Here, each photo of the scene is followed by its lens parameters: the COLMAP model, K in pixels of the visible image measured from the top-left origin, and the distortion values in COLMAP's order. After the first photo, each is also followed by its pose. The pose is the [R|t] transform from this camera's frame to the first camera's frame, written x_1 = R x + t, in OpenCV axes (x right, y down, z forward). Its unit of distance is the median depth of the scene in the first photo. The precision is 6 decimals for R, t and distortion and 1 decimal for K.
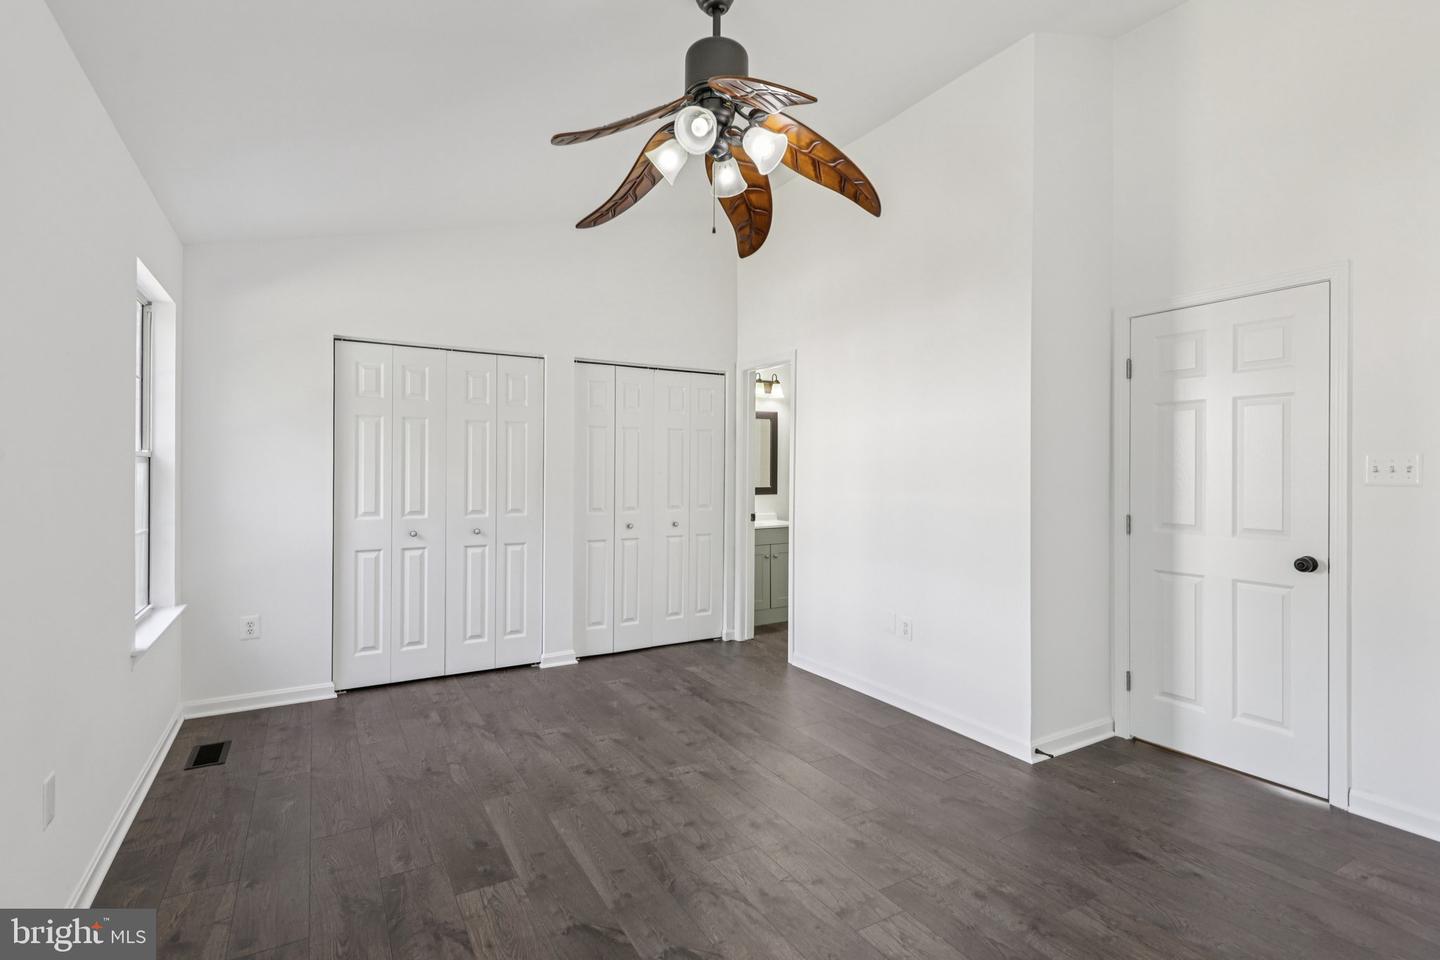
lens RADIAL K [[690.7, 0, 723.4], [0, 690.7, 470.7], [0, 0, 1]] dist [0.012203, -0.005840]
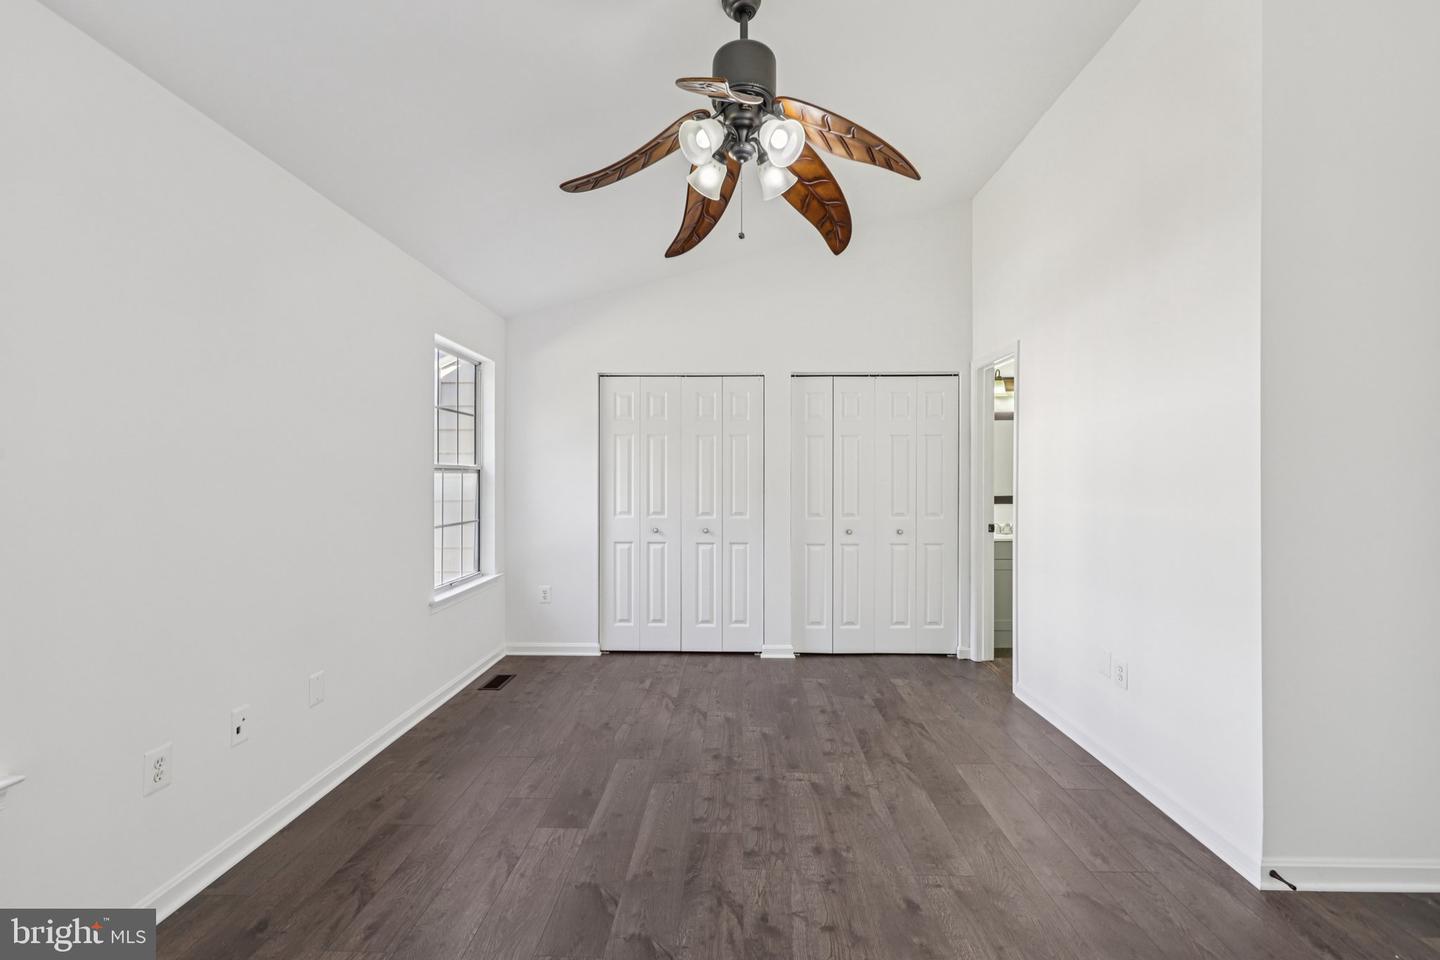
lens RADIAL K [[641.3, 0, 720.9], [0, 641.3, 477.2], [0, 0, 1]] dist [0.007629, -0.003875]
pose [[0.844417, -0.004501, -0.535667, 0.277174], [0.003319, 0.999989, -0.003170, 0.001940], [0.535676, 0.000899, 0.844423, 0.124692]]
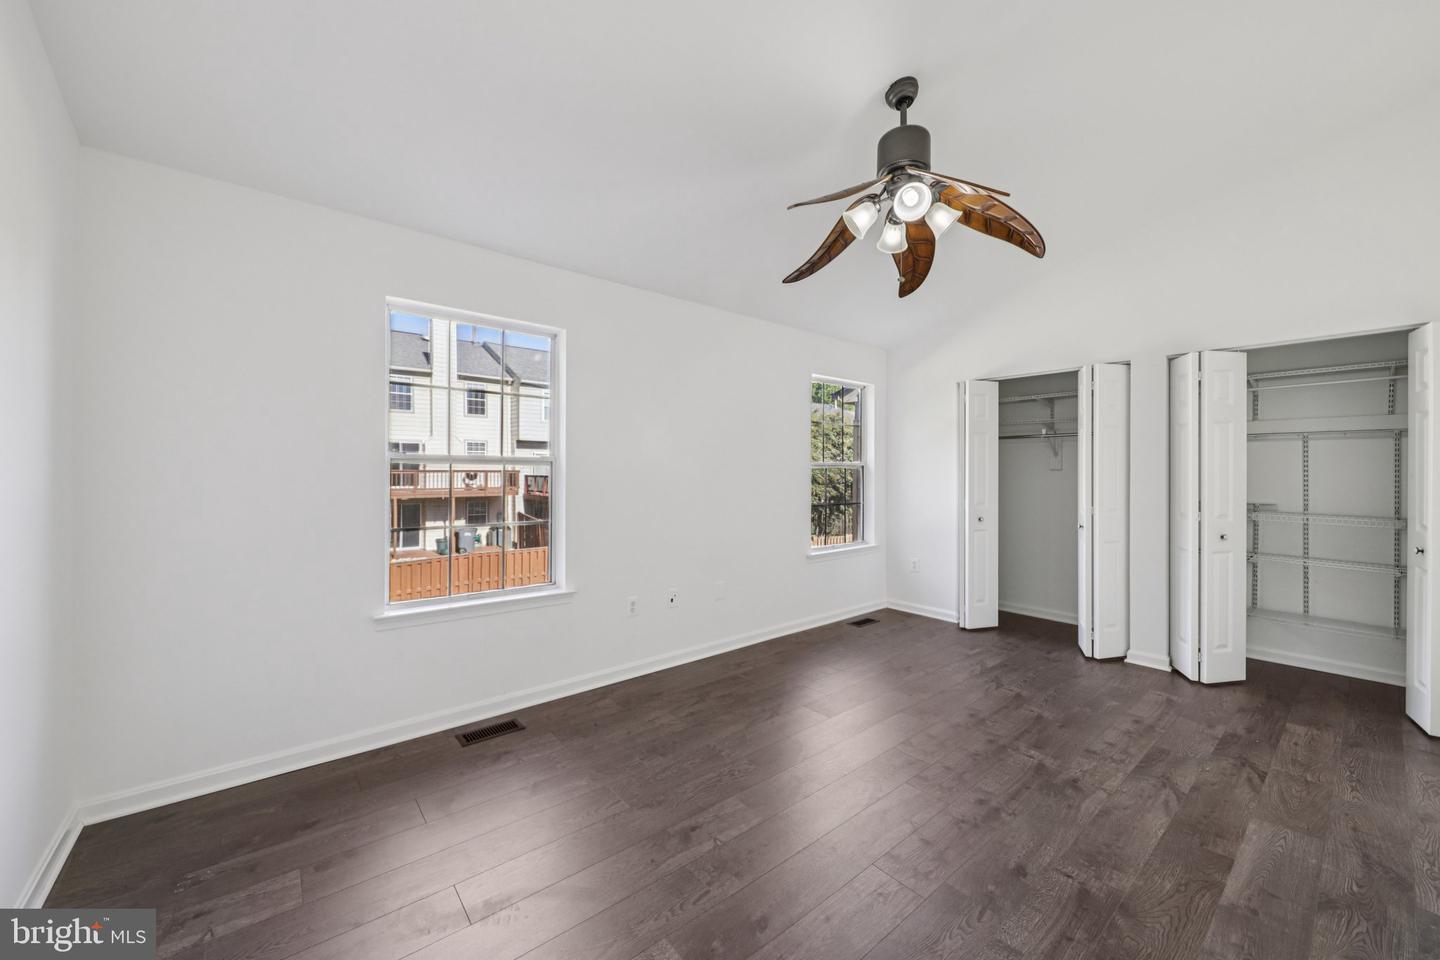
lens RADIAL K [[543.6, 0, 710.9], [0, 543.6, 476.3], [0, 0, 1]] dist [0.001268, -0.003210]
pose [[0.140671, 0.005231, -0.990043, 0.555144], [-0.002770, 0.999984, 0.004890, 0.003701], [0.990053, 0.002055, 0.140683, 0.316031]]
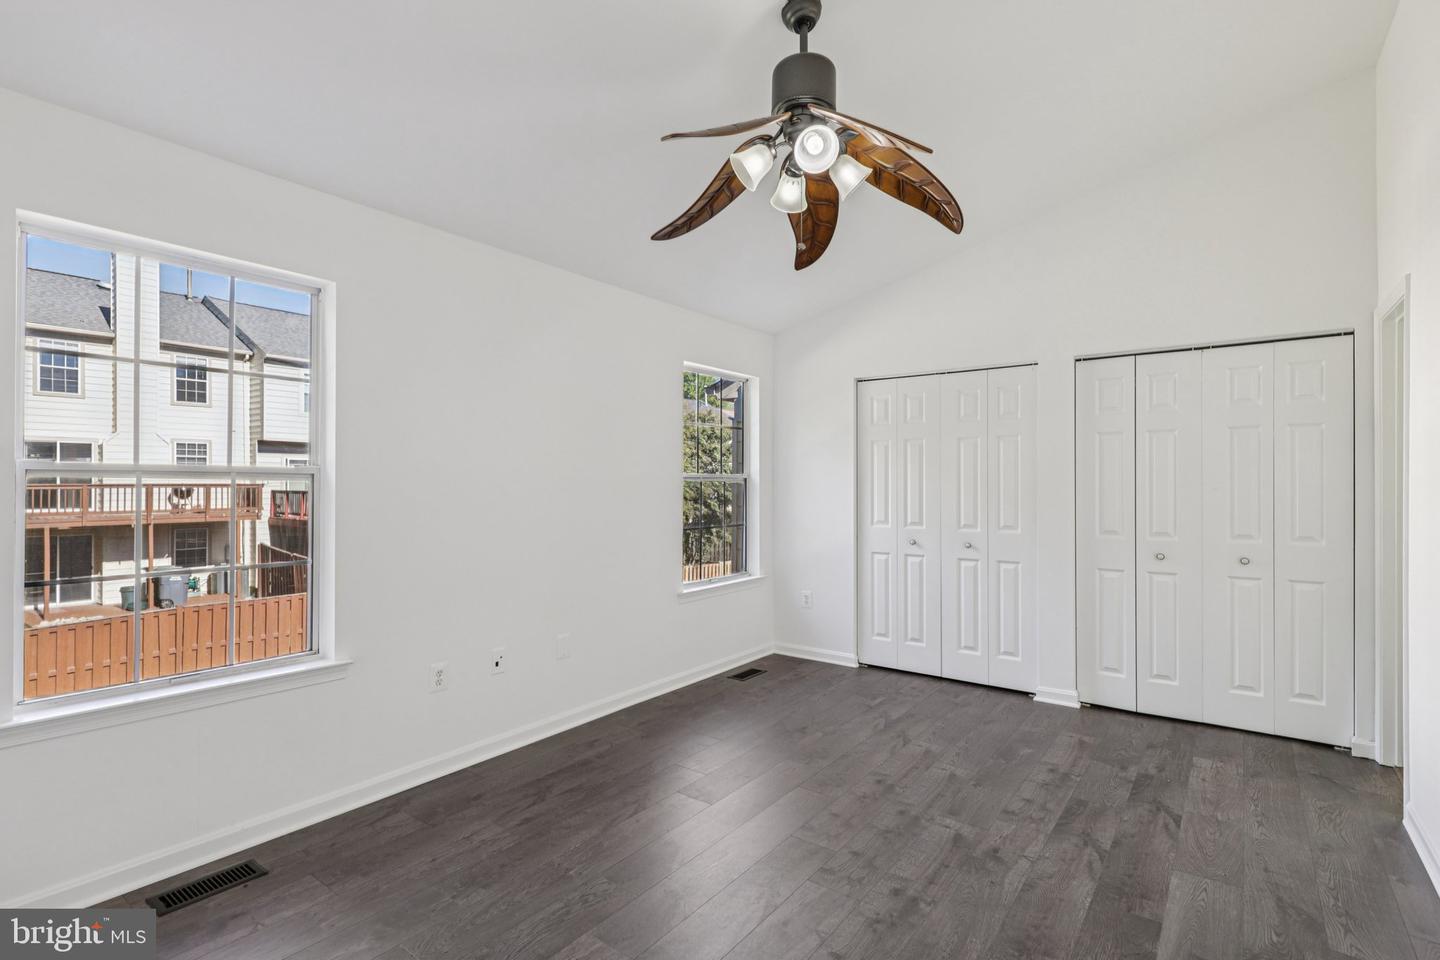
lens RADIAL K [[690.7, 0, 714.5], [0, 690.7, 481.3], [0, 0, 1]] dist [0.012203, -0.005840]
pose [[0.370944, -0.007839, -0.928622, 0.527992], [0.001870, 0.999969, -0.007694, 0.000104], [0.928653, 0.001117, 0.370948, 0.312931]]
